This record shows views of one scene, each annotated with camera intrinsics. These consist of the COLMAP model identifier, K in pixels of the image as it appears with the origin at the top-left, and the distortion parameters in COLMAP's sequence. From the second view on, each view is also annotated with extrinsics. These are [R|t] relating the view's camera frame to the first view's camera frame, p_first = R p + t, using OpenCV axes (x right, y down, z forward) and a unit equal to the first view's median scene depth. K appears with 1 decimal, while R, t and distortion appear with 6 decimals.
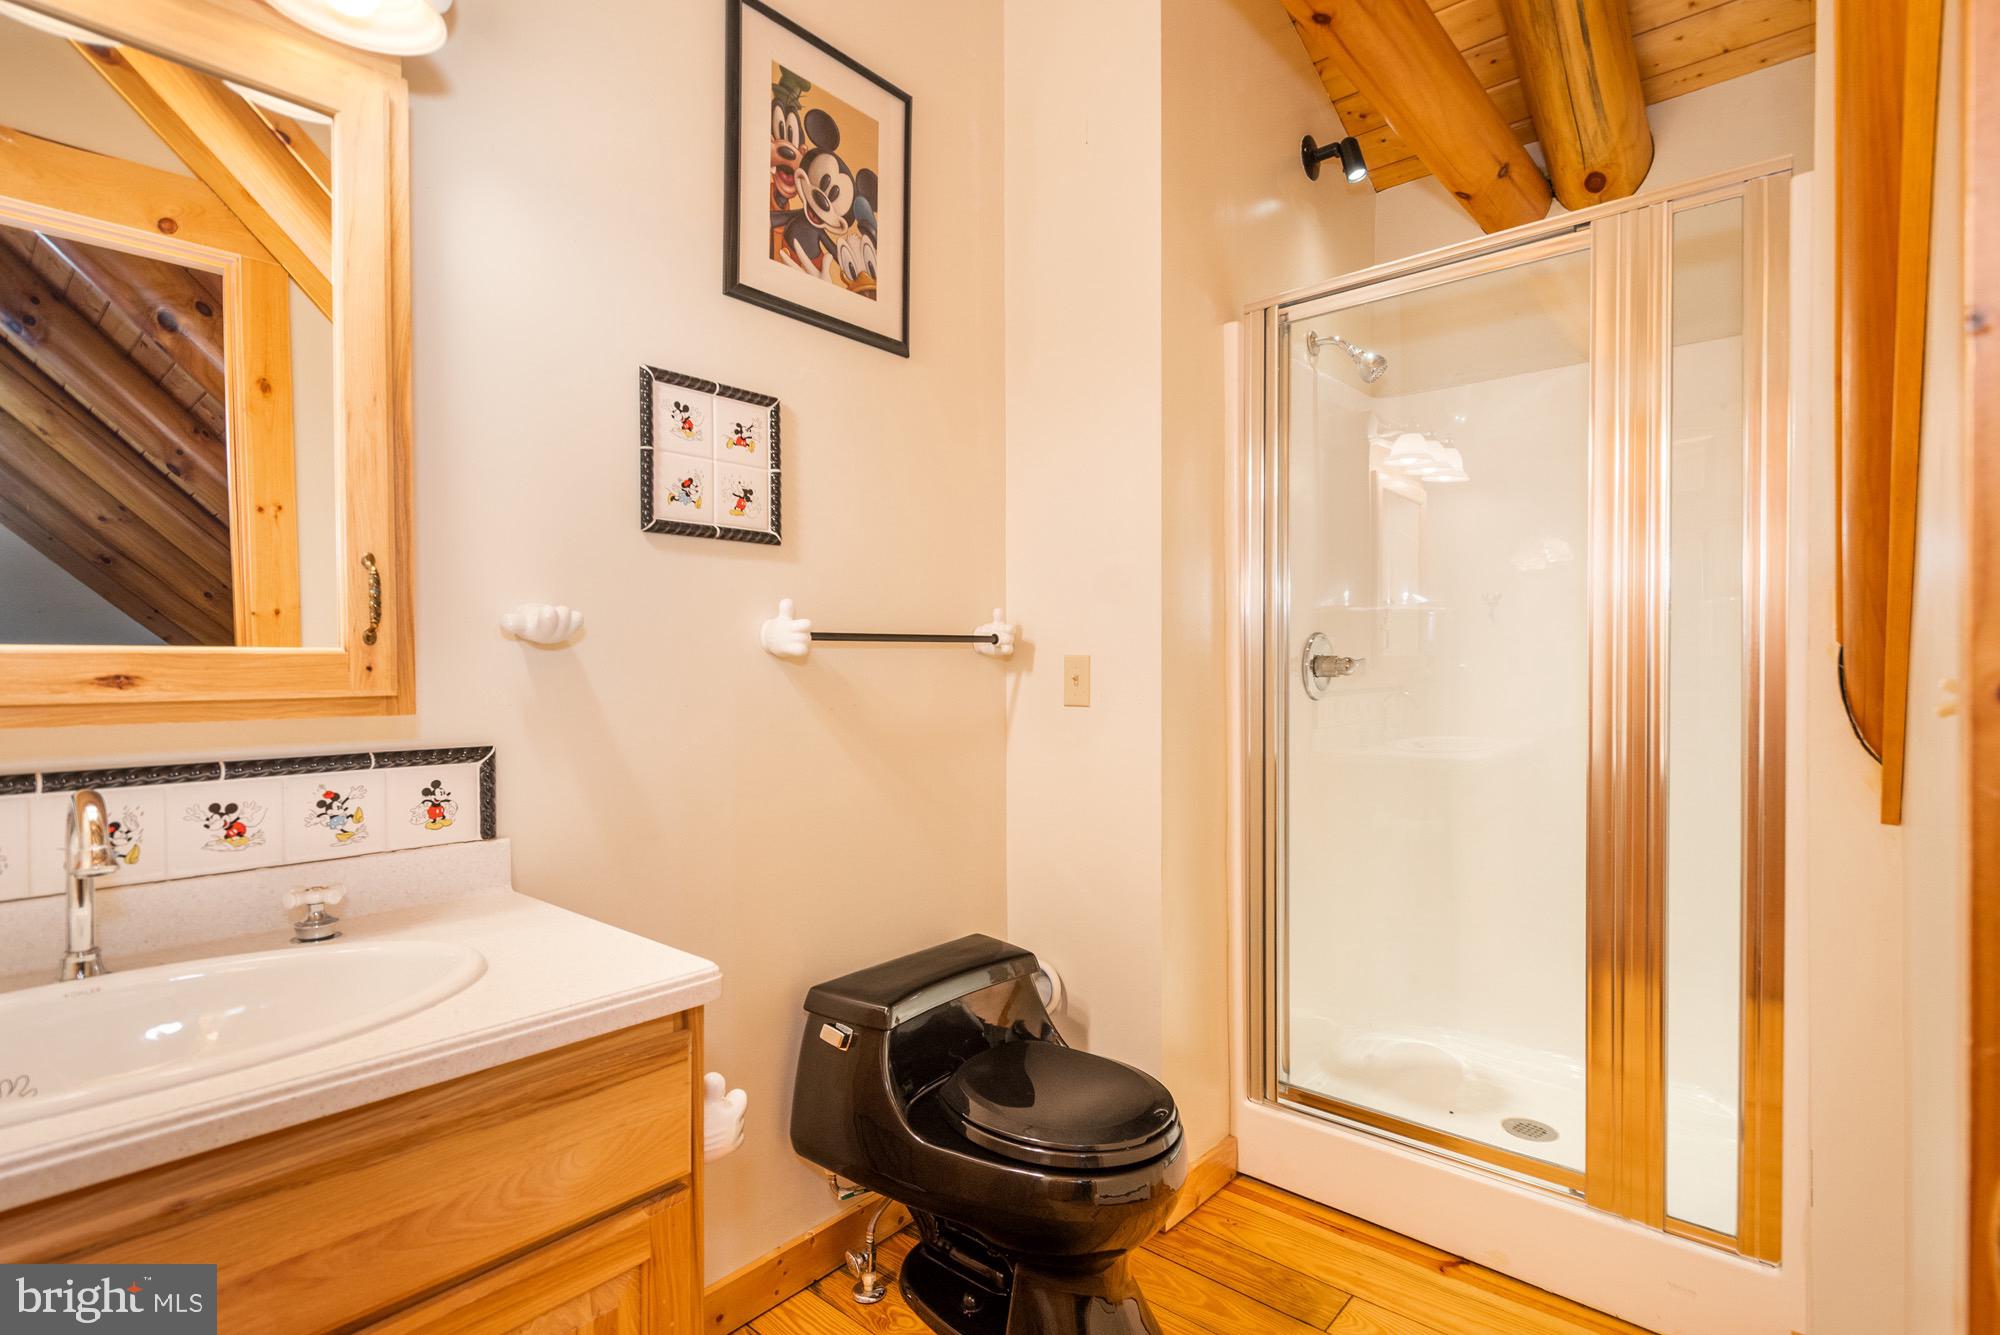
lens RADIAL K [[967.6, 0, 1000.0], [0, 967.6, 667.5], [0, 0, 1]] dist [0.000382, -0.000376]
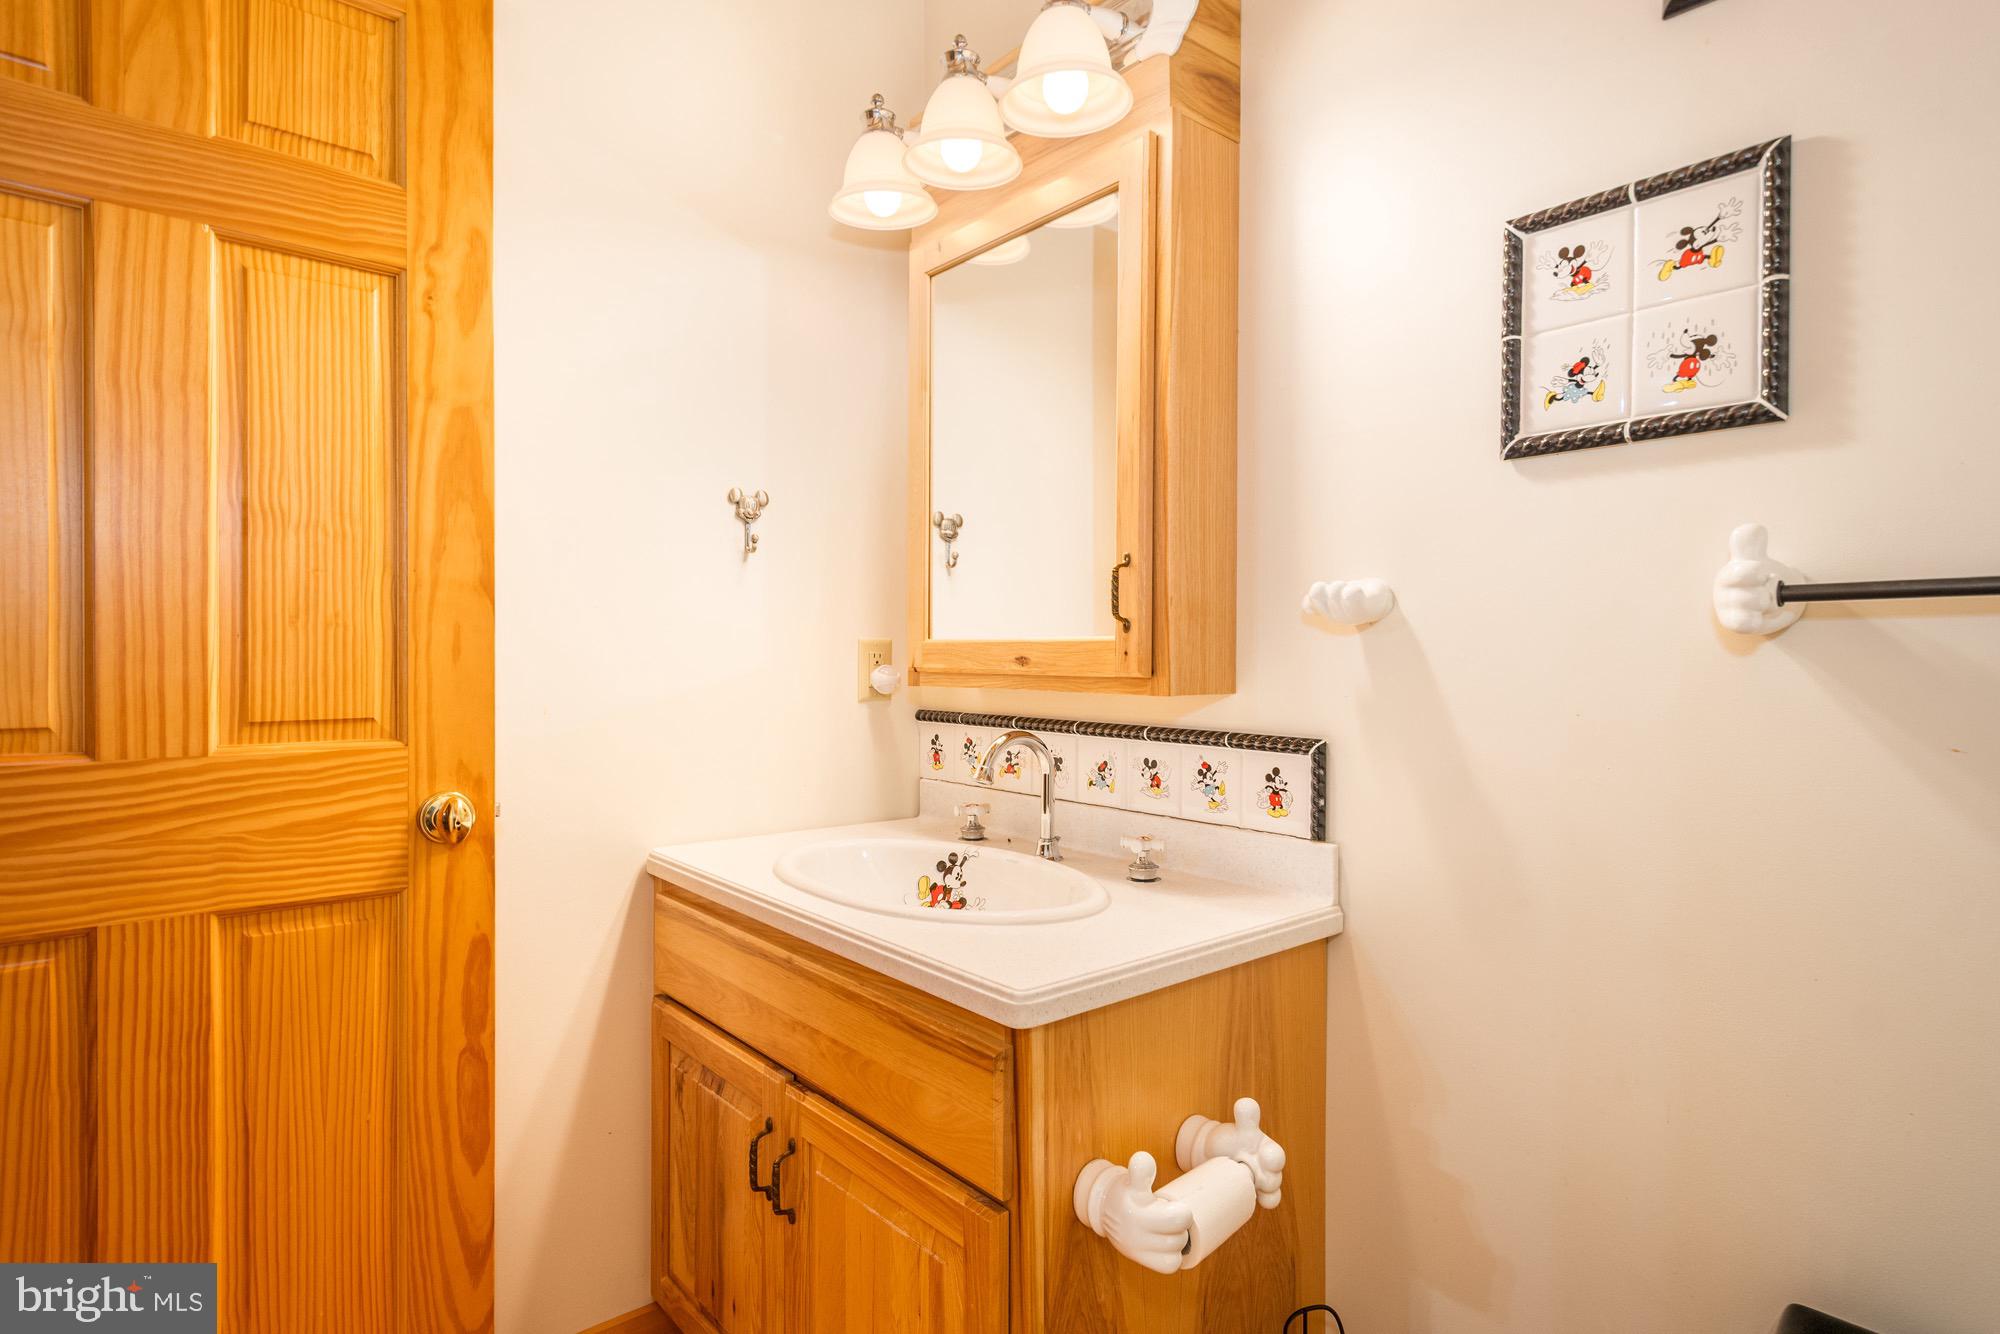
lens RADIAL K [[1044.4, 0, 1001.2], [0, 1044.4, 658.5], [0, 0, 1]] dist [-0.000628, -0.000363]
pose [[-0.145366, 0.009825, -0.989329, 0.485796], [-0.003290, 0.999940, 0.010413, -0.004283], [0.989372, 0.004768, -0.145325, 0.839989]]
